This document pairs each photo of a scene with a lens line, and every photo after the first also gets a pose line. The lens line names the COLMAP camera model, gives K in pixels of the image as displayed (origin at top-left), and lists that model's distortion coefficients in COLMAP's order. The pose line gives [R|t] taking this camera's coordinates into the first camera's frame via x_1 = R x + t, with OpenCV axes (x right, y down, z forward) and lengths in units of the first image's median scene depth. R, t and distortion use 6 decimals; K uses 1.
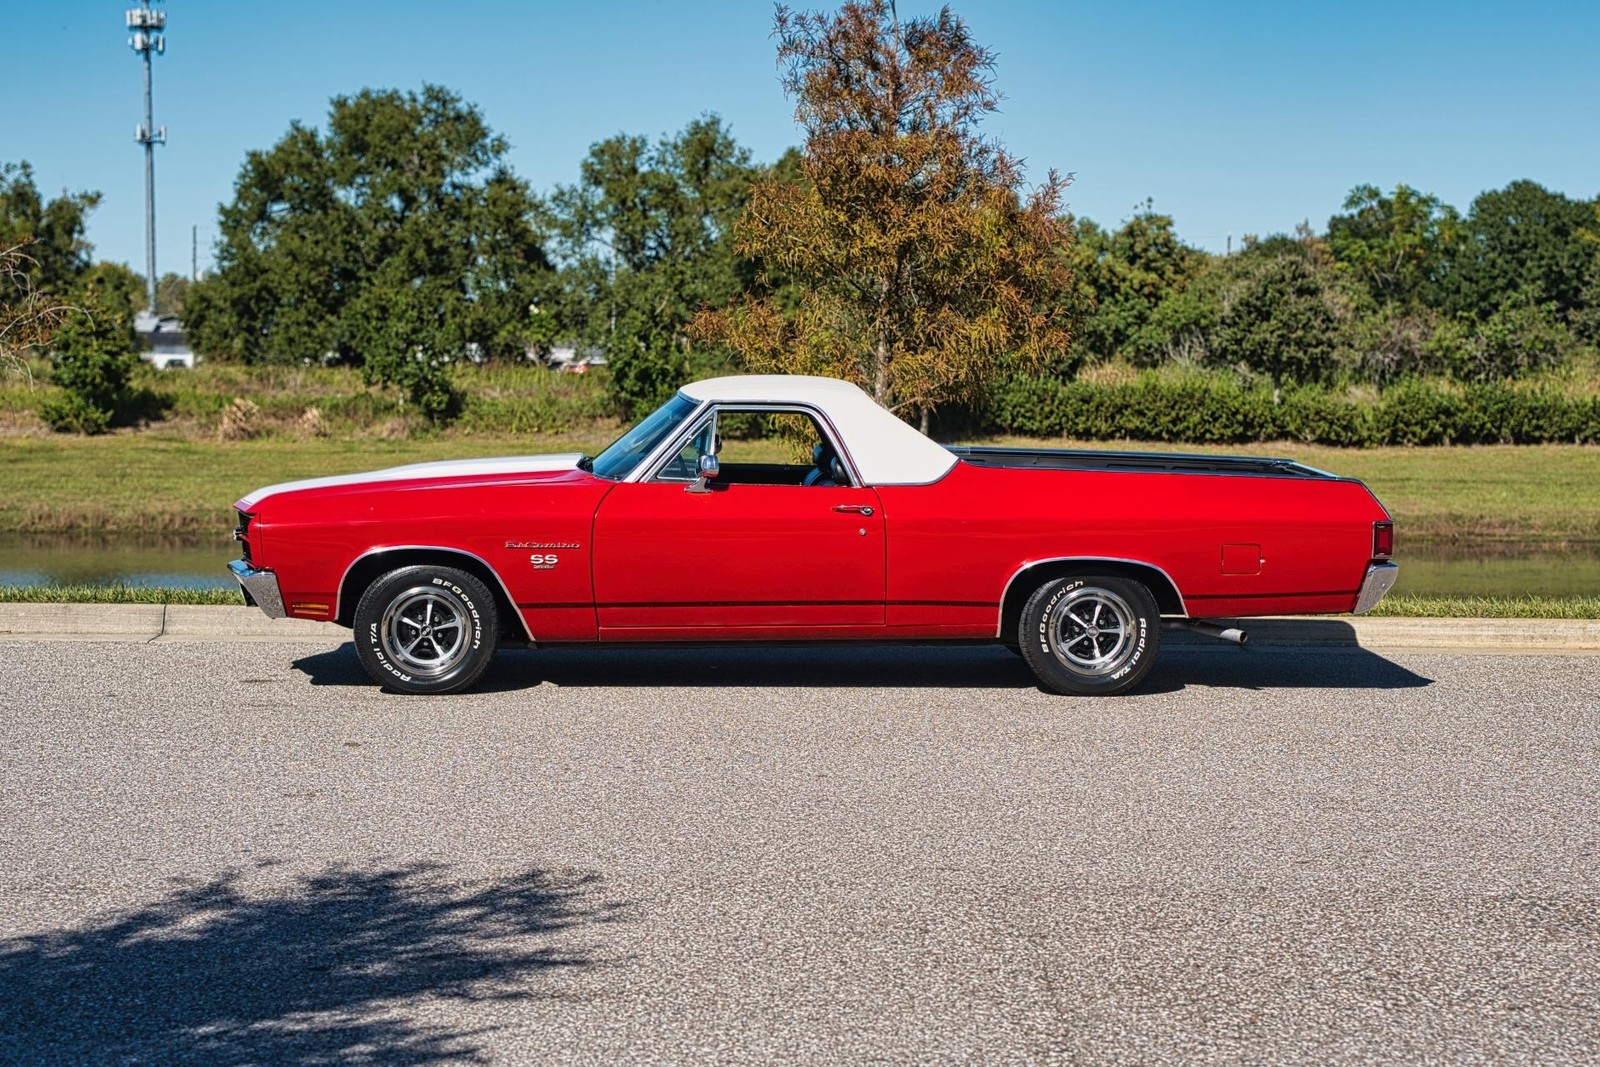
lens RADIAL K [[2893.0, 0, 807.3], [0, 2893.0, 486.5], [0, 0, 1]] dist [0.265926, 0.122606]
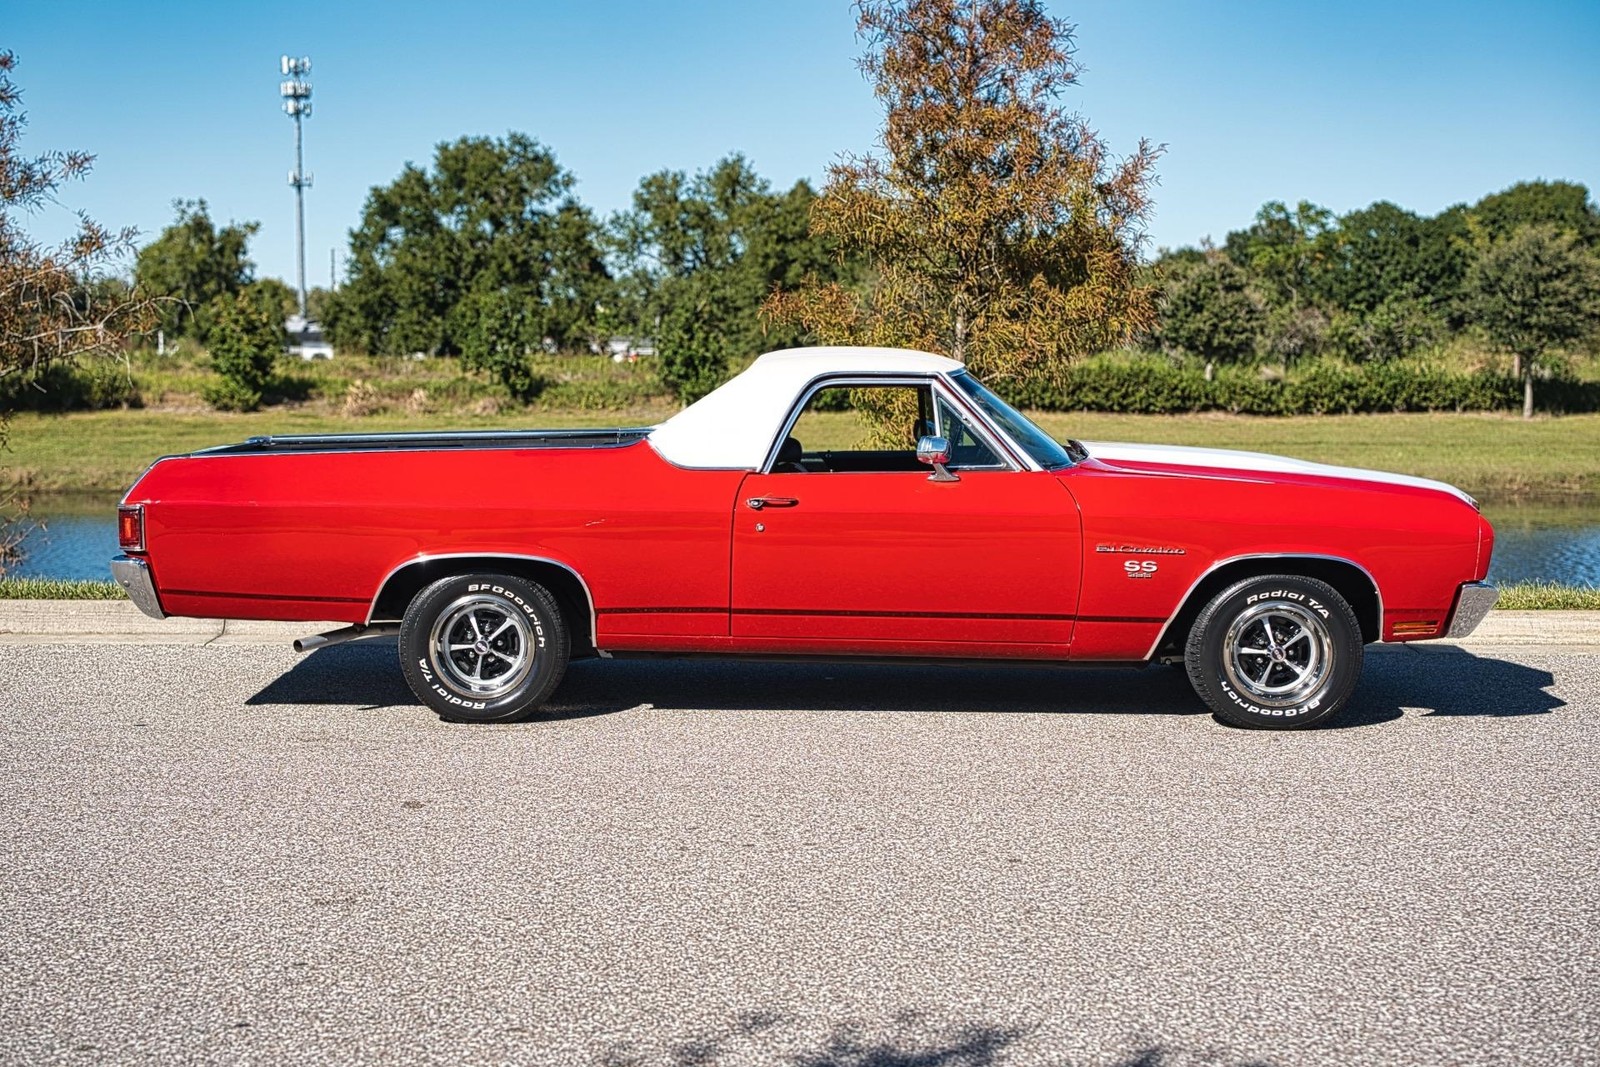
lens RADIAL K [[3951.3, 0, 800.0], [0, 3951.3, 533.5], [0, 0, 1]] dist [0.471322, 0.253197]
pose [[0.998493, -0.004628, -0.054679, 0.083070], [0.005248, 0.999923, 0.011209, 0.016004], [0.054623, -0.011479, 0.998441, -0.676125]]
